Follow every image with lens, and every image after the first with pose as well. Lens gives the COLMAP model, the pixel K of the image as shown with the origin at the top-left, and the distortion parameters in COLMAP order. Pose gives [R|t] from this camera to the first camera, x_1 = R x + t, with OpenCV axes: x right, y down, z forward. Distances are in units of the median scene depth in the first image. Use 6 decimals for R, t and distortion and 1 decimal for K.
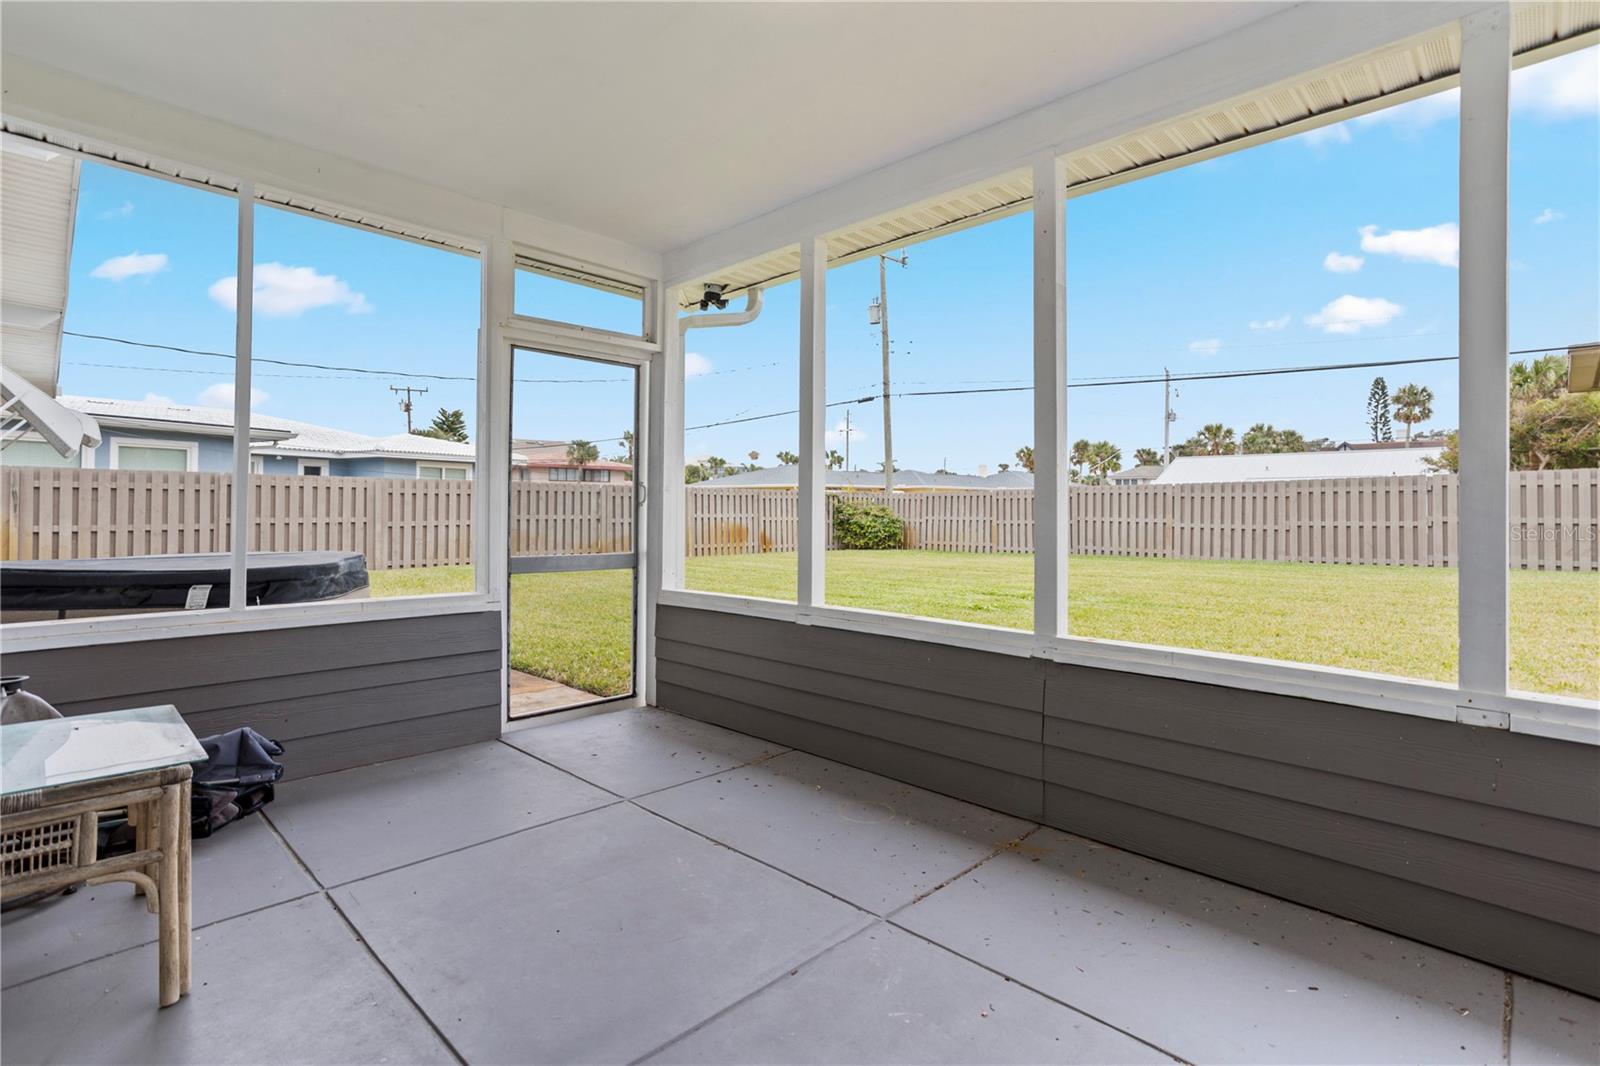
lens RADIAL K [[765.0, 0, 782.1], [0, 765.0, 523.0], [0, 0, 1]] dist [-0.057586, 0.036302]
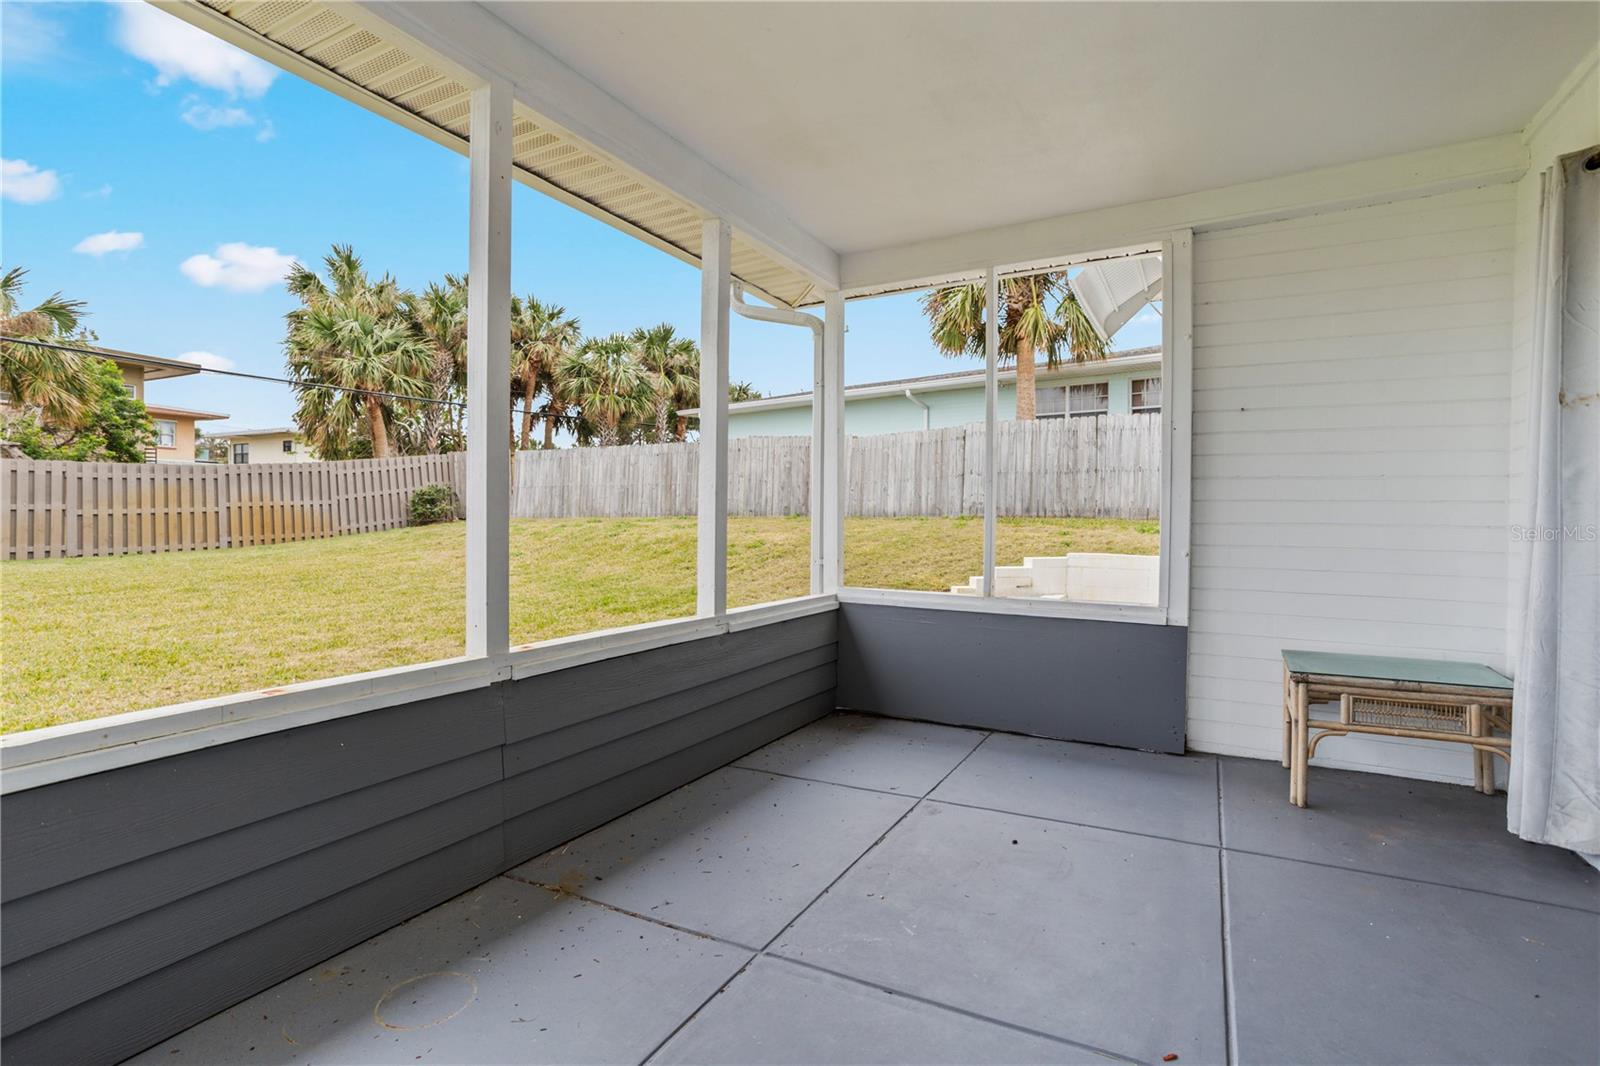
lens RADIAL K [[777.7, 0, 813.2], [0, 777.7, 506.2], [0, 0, 1]] dist [-0.067710, 0.039817]
pose [[-0.306370, -0.000158, 0.951912, -0.607316], [-0.001780, 0.999998, -0.000407, -0.021117], [-0.951911, -0.001819, -0.306370, 0.949268]]
